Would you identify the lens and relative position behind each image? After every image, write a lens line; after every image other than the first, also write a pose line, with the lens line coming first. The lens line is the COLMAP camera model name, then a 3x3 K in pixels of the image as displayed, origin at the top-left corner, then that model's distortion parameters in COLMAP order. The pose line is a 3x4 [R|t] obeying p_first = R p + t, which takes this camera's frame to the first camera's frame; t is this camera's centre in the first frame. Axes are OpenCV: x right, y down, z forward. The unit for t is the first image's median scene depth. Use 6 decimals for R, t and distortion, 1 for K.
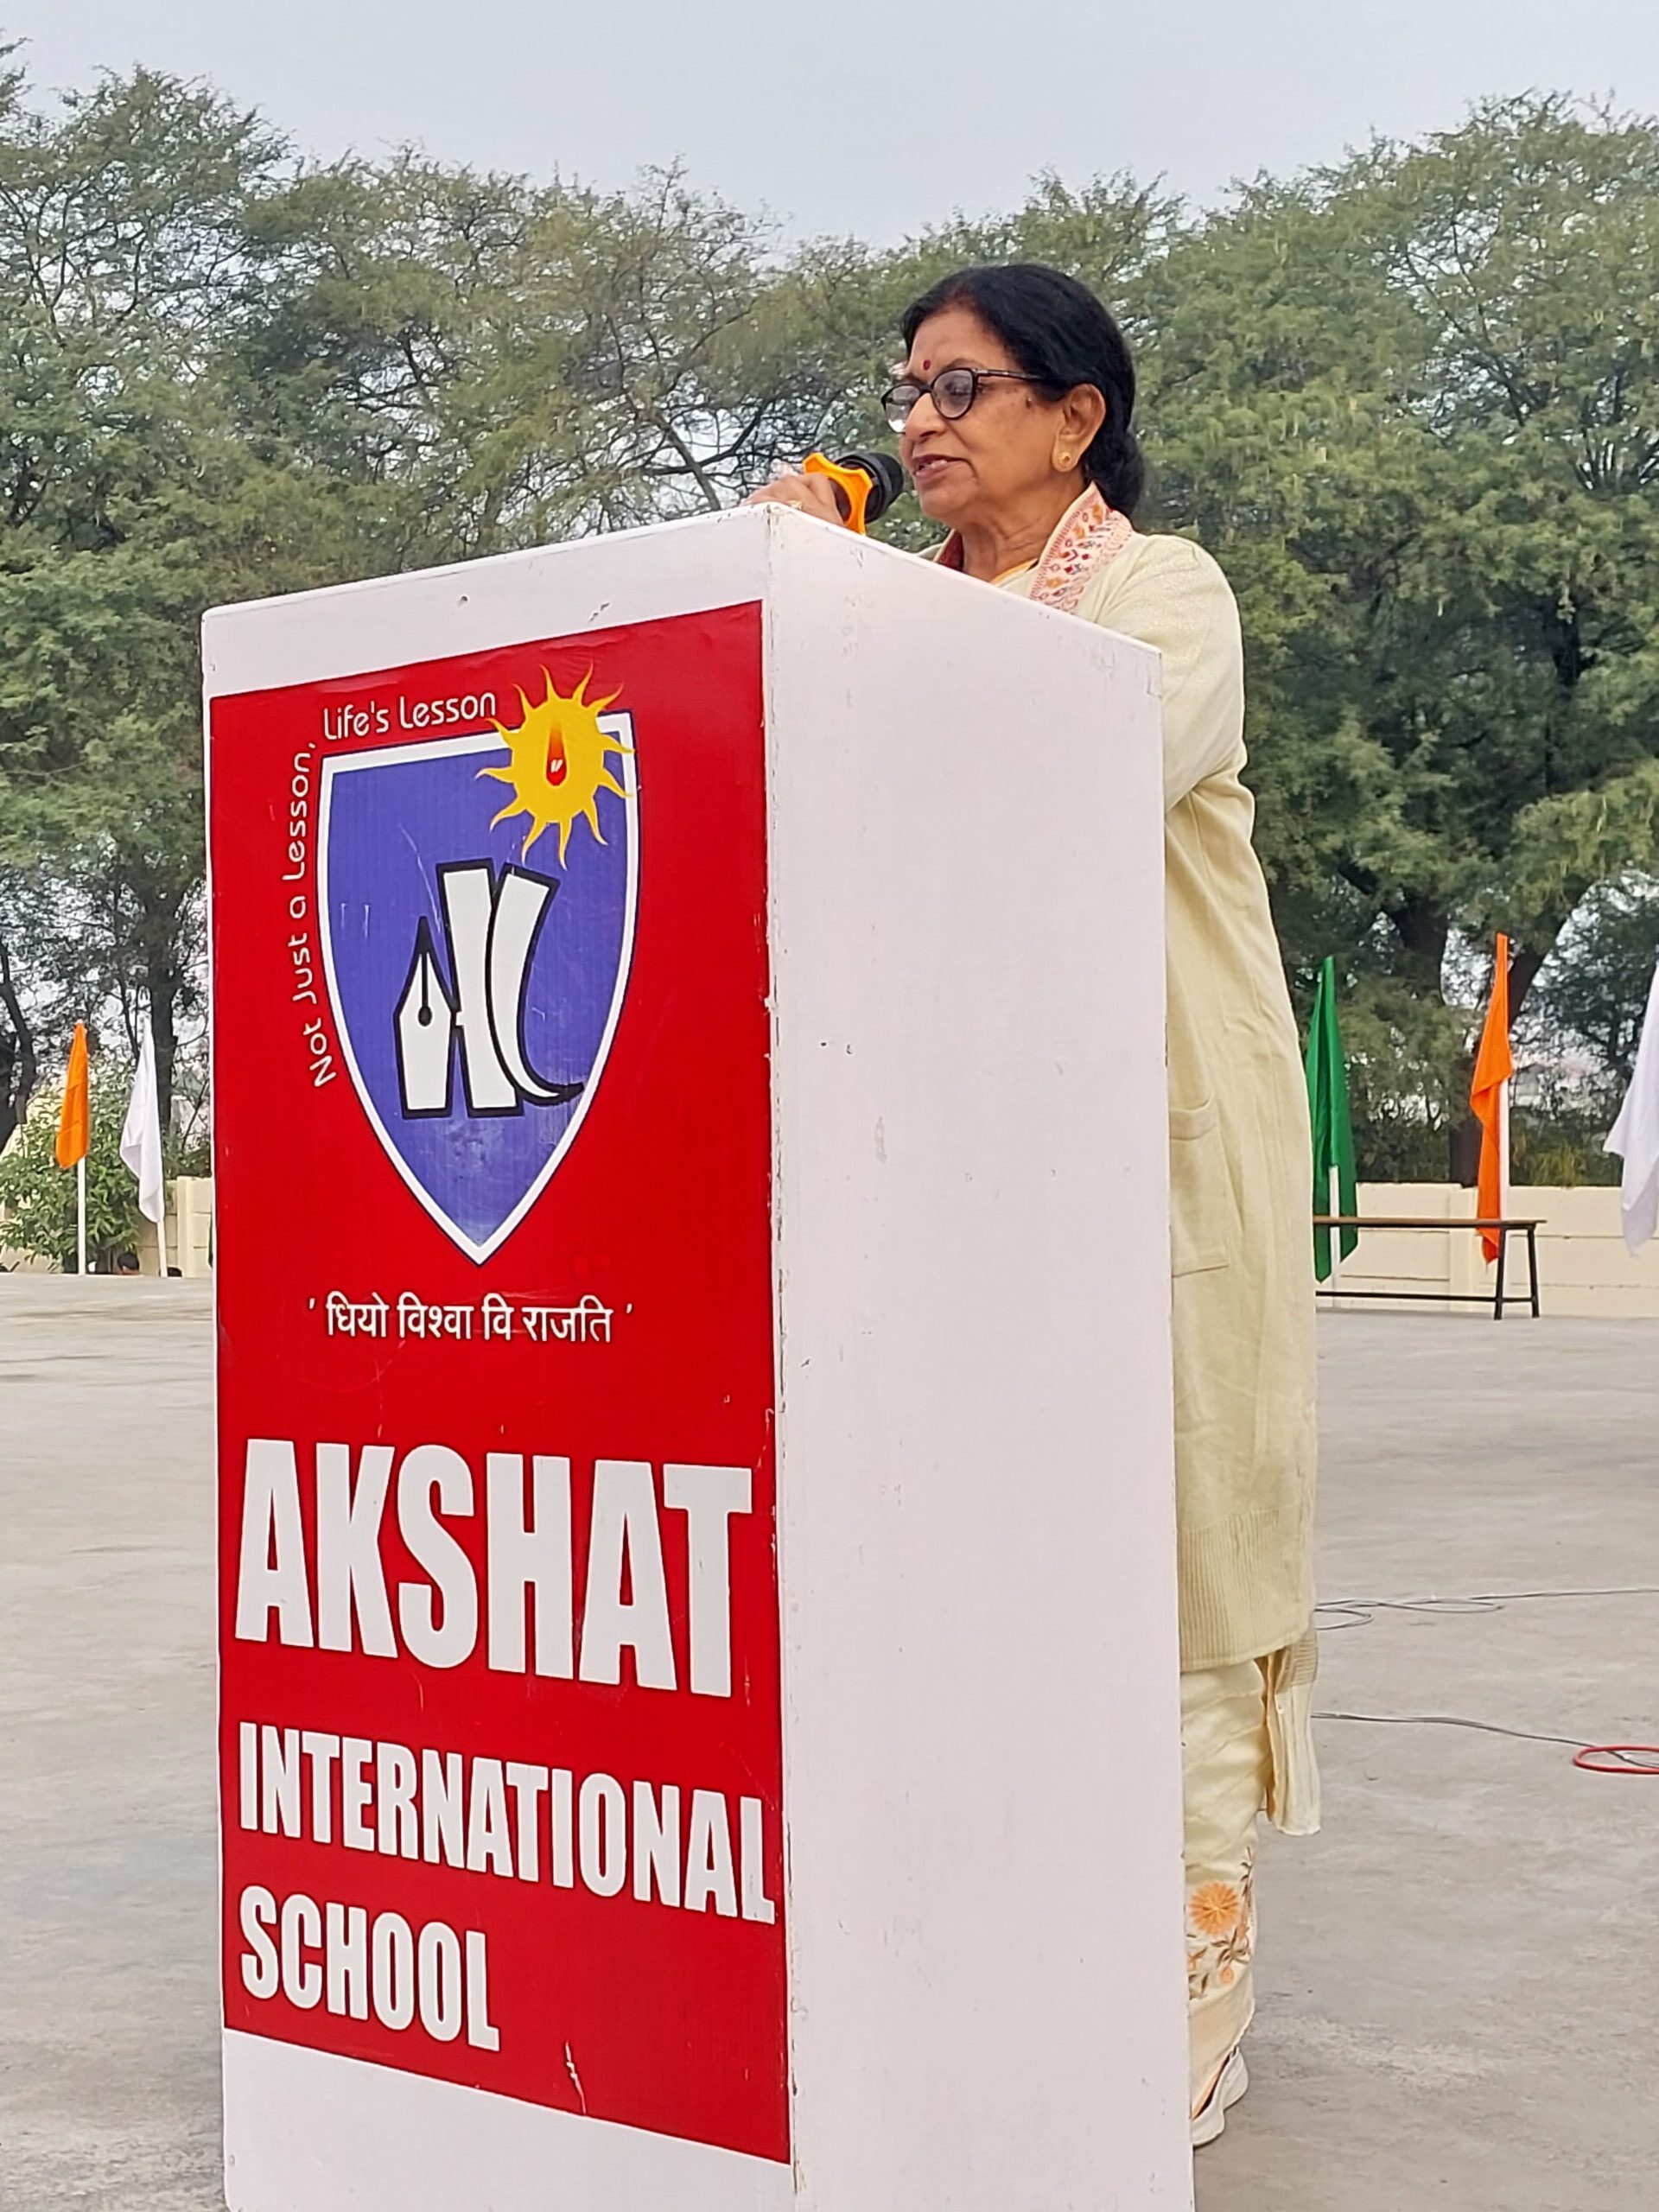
lens RADIAL K [[3215.7, 0, 837.2], [0, 3215.7, 1112.9], [0, 0, 1]] dist [0.227314, -0.598156]
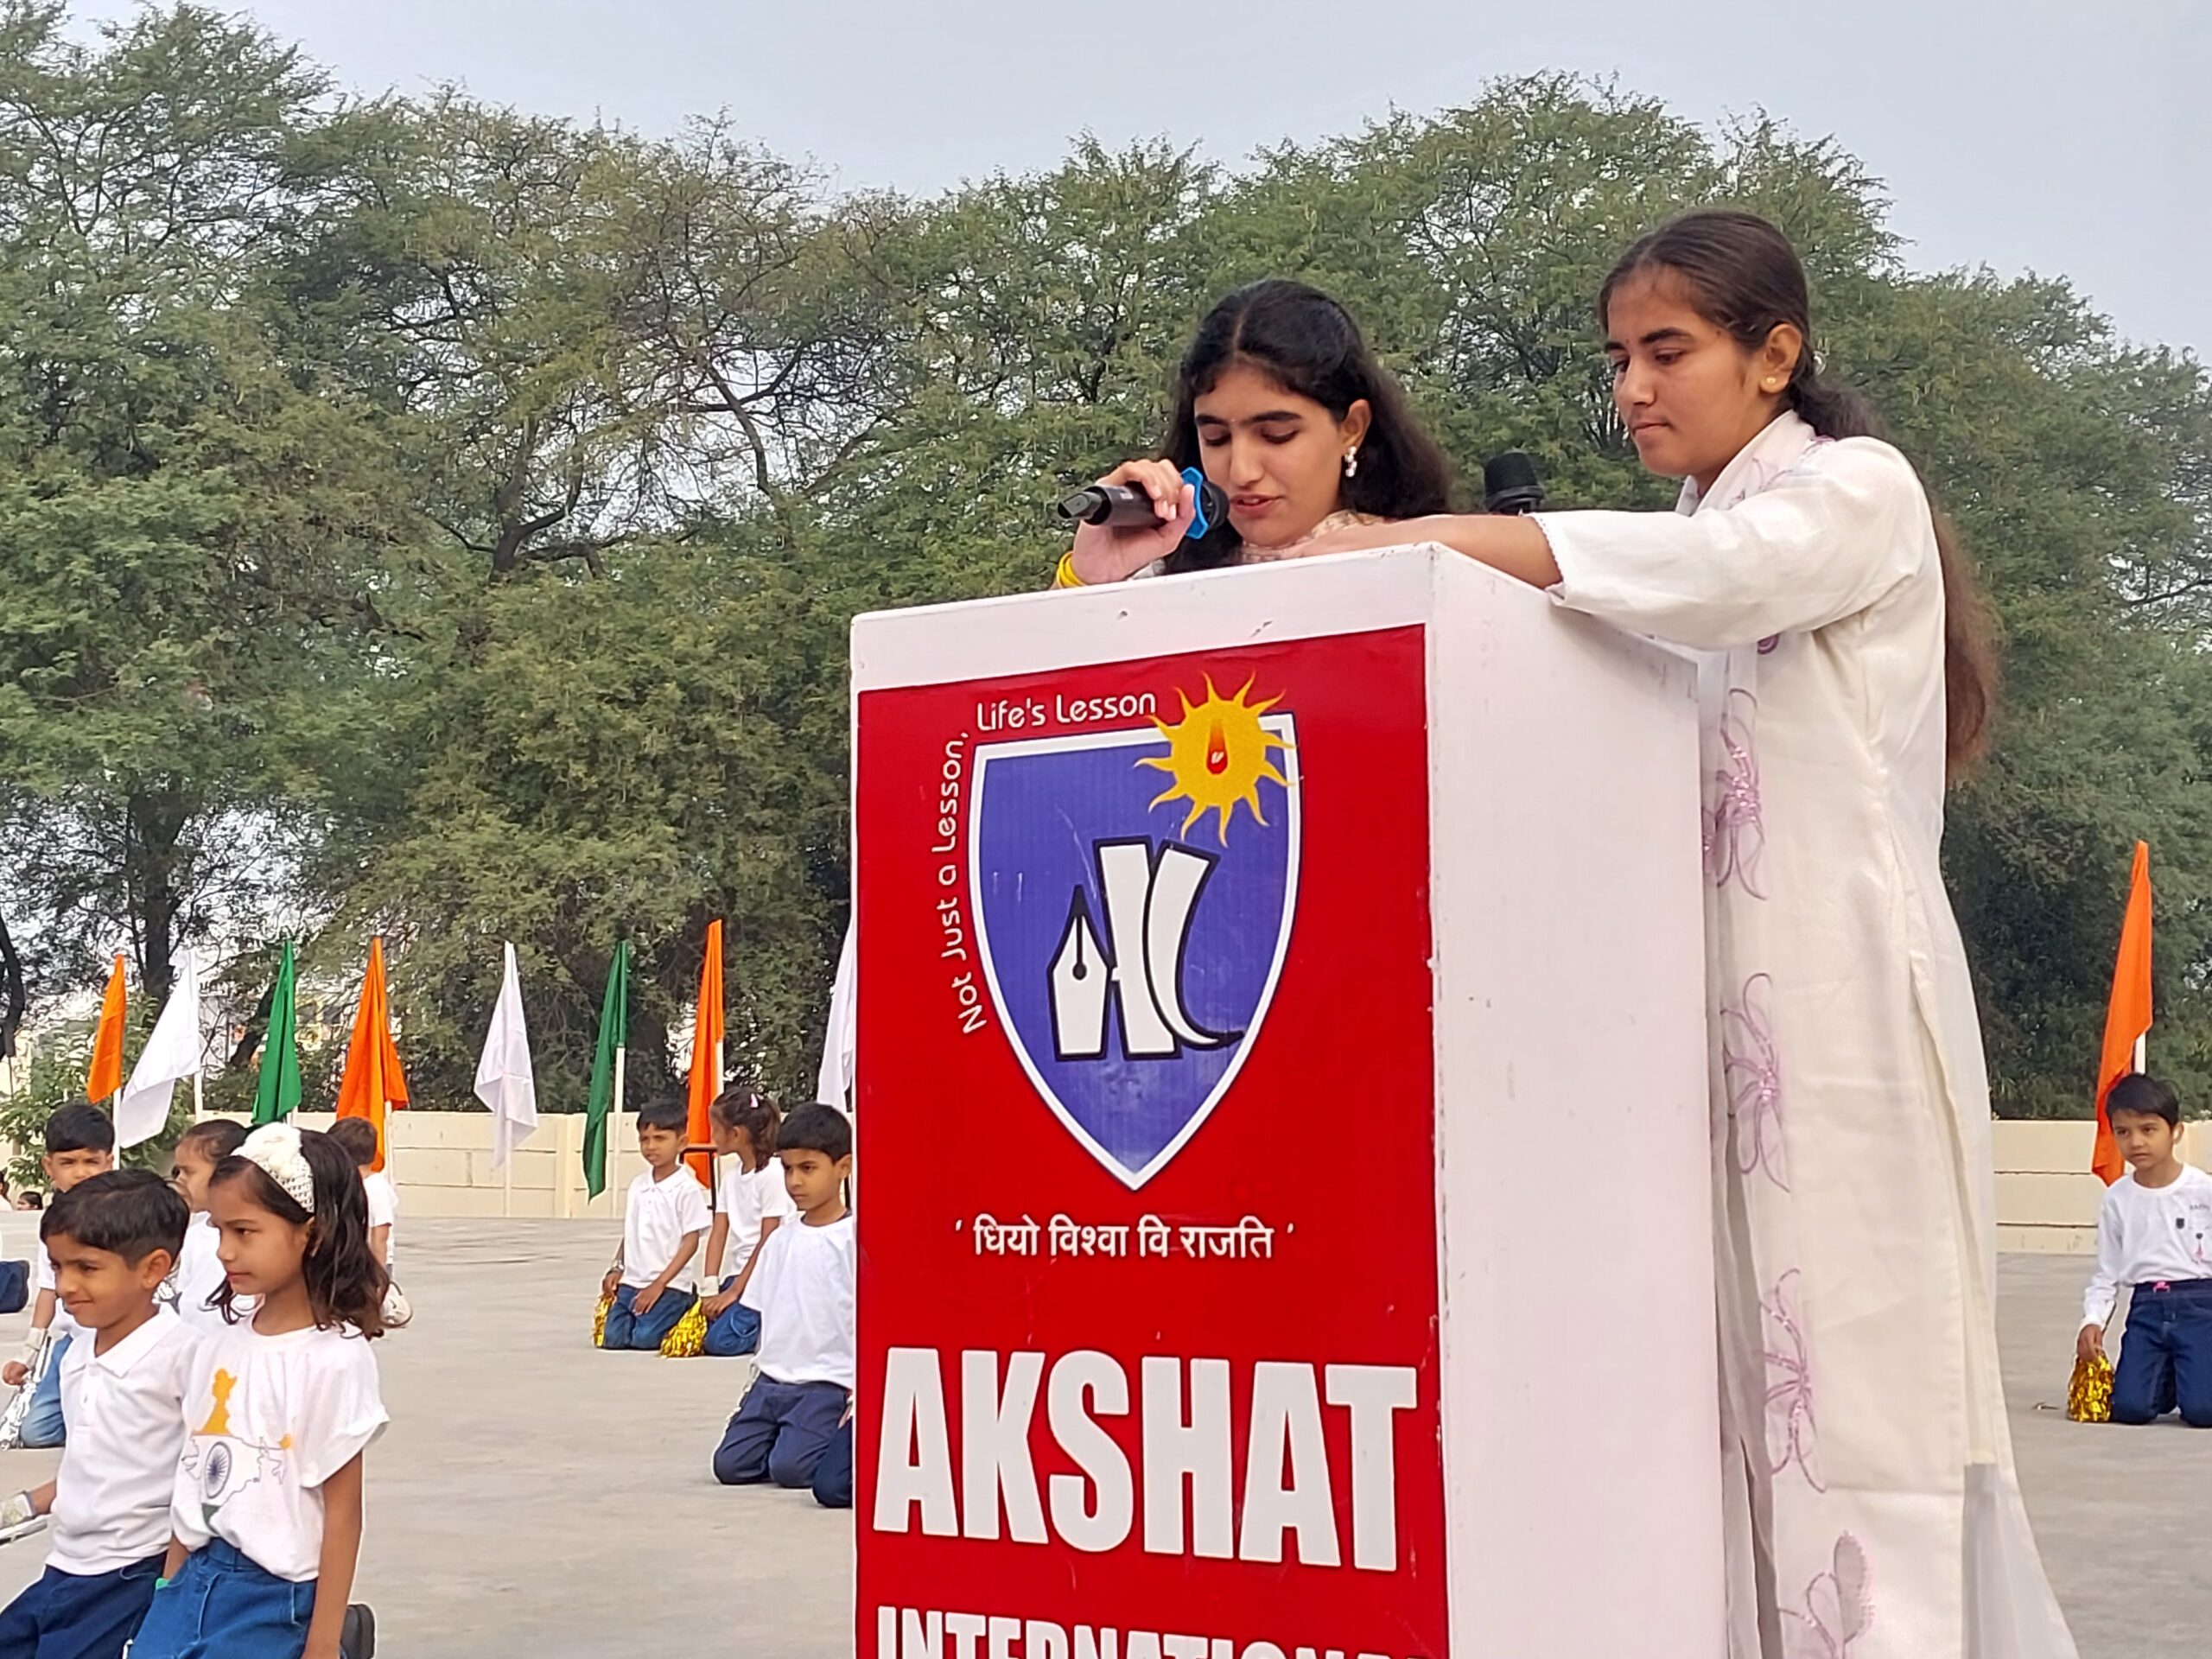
lens RADIAL K [[3215.7, 0, 1154.4], [0, 3215.7, 824.4], [0, 0, 1]] dist [0.227314, -0.598156]
pose [[0.994809, 0.008220, 0.101428, -0.217069], [-0.001393, 0.997739, -0.067197, -0.005373], [-0.101751, 0.066707, 0.992571, -0.140109]]
